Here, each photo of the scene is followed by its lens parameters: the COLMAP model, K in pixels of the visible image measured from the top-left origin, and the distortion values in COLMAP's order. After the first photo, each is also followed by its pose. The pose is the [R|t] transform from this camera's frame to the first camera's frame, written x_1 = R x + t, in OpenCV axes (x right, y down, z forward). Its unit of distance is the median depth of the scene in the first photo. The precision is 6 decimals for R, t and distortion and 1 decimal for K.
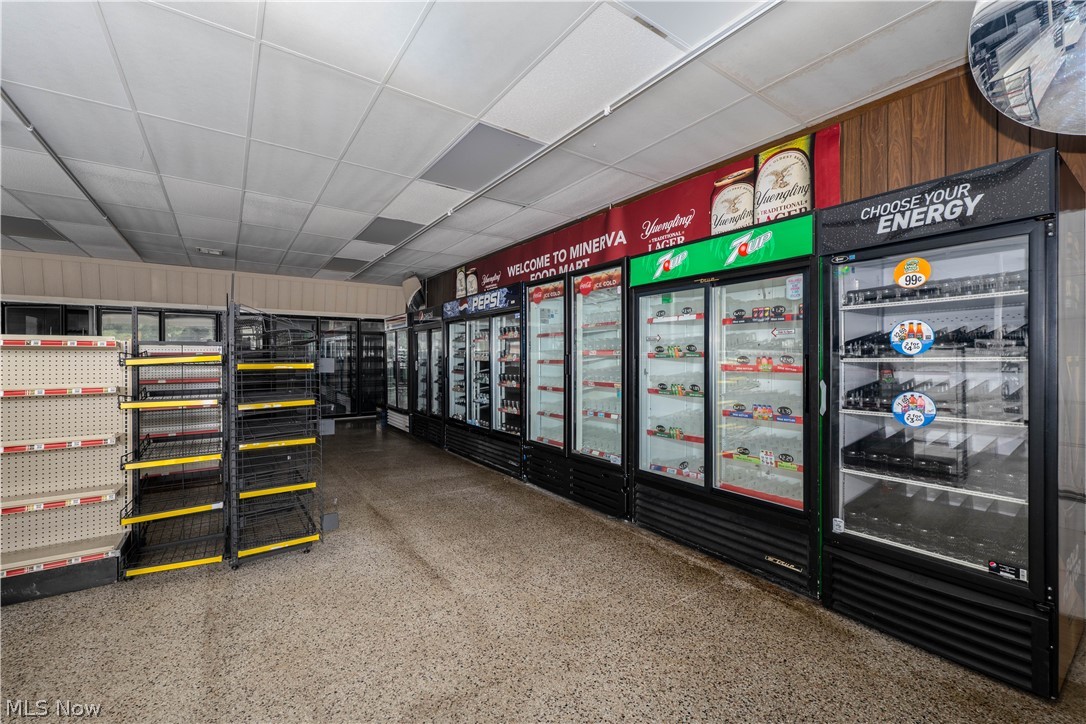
lens RADIAL K [[446.2, 0, 542.7], [0, 446.2, 360.3], [0, 0, 1]] dist [0.001775, 0.000298]
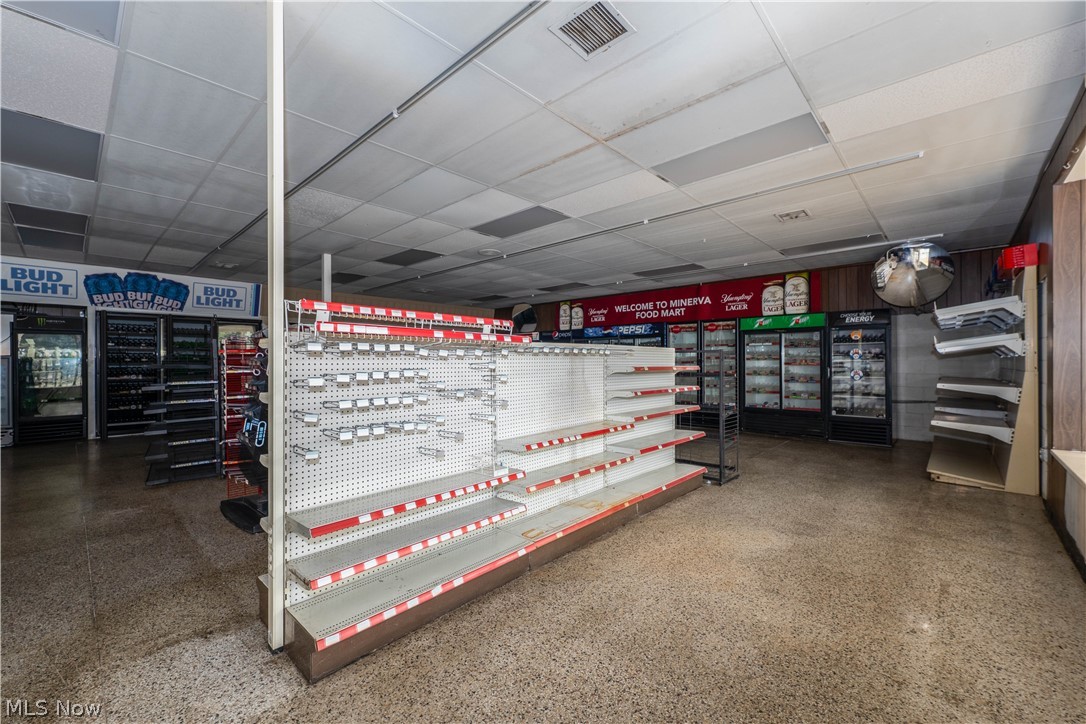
lens RADIAL K [[446.2, 0, 539.9], [0, 446.2, 362.2], [0, 0, 1]] dist [0.001775, 0.000298]
pose [[0.978536, -0.002307, 0.206063, -1.154964], [0.003092, 0.999989, -0.003488, 0.008993], [-0.206053, 0.004050, 0.978533, -0.951187]]
